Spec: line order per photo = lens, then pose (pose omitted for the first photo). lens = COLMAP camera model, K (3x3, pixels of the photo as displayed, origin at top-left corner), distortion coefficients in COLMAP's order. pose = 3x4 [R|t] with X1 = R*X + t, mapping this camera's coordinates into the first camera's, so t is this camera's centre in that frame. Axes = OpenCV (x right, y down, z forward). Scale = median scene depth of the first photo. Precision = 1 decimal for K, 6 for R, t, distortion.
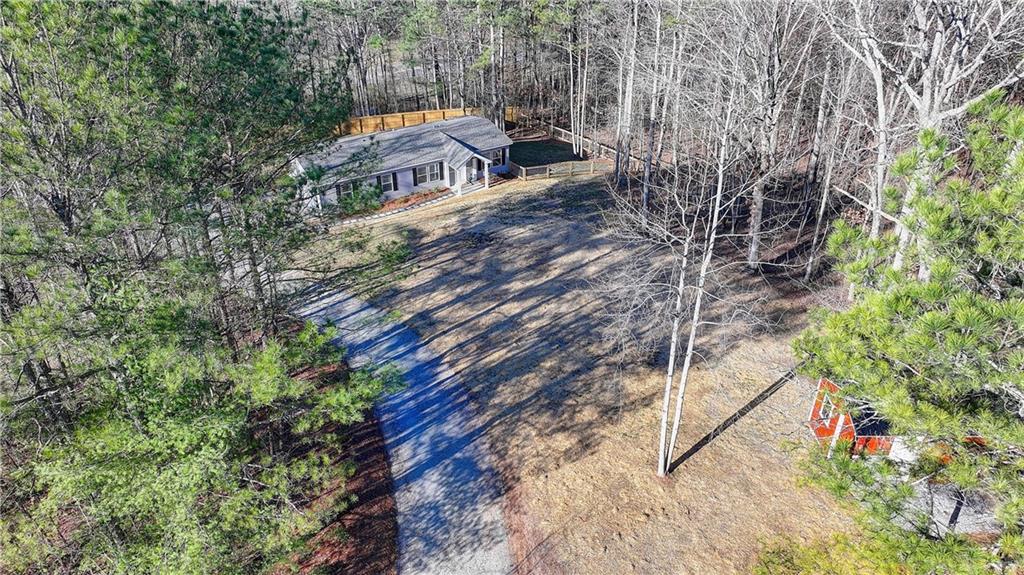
lens RADIAL K [[759.1, 0, 512.0], [0, 759.1, 287.5], [0, 0, 1]] dist [0.108011, 0.001001]
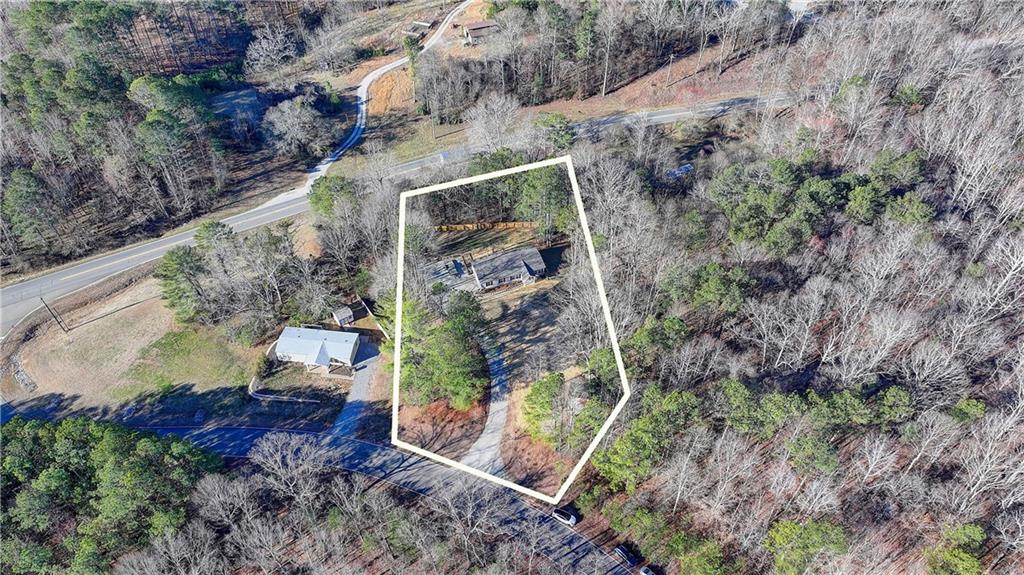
lens RADIAL K [[688.5, 0, 513.7], [0, 688.5, 315.6], [0, 0, 1]] dist [0.004315, 0.002993]
pose [[0.979205, 0.152662, -0.133610, 0.423145], [-0.112177, 0.956187, 0.270412, -1.142711], [0.169037, -0.249801, 0.953428, -2.557053]]
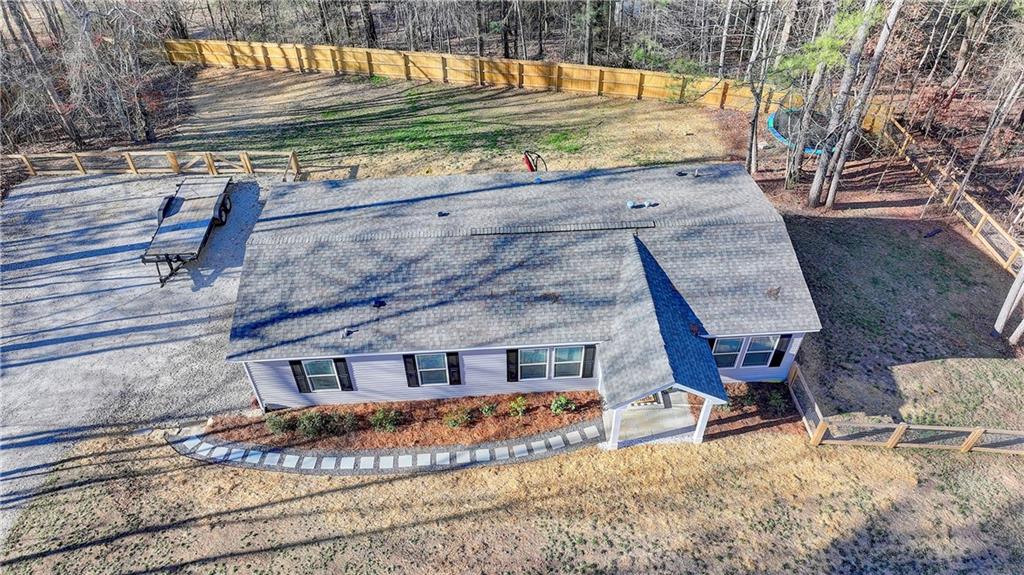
lens RADIAL K [[688.5, 0, 513.7], [0, 688.5, 315.6], [0, 0, 1]] dist [0.004315, 0.002993]
pose [[0.888893, 0.335754, -0.311671, -0.031168], [-0.250119, 0.925672, 0.283854, -0.416663], [0.383810, -0.174361, 0.906801, 1.015417]]
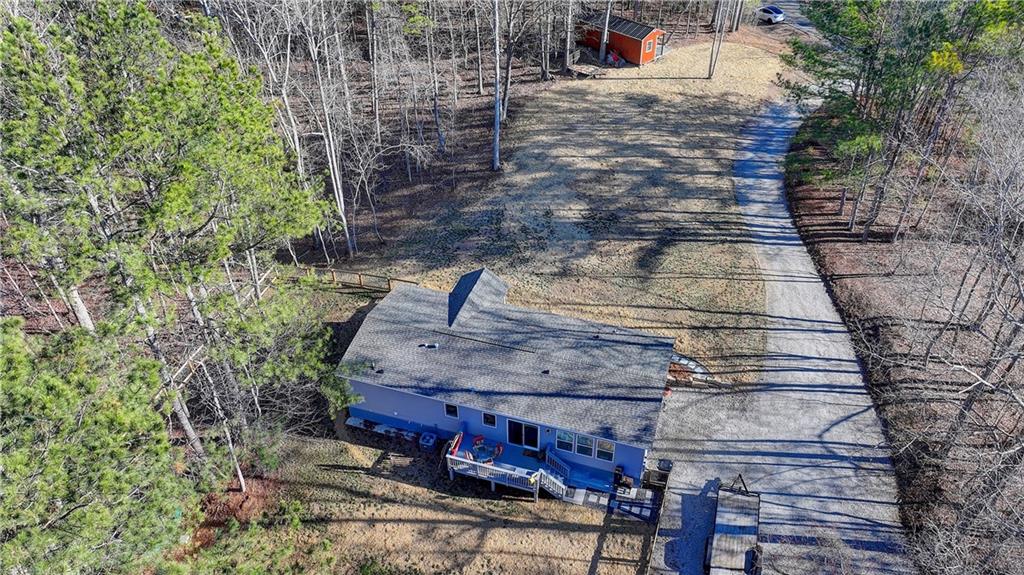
lens RADIAL K [[723.7, 0, 512.0], [0, 723.7, 287.5], [0, 0, 1]] dist [0.000798, 0.001813]
pose [[-0.657278, -0.456624, 0.599567, -0.779406], [0.423411, 0.434397, 0.794998, -1.144762], [-0.623465, 0.776398, -0.092180, 1.550573]]
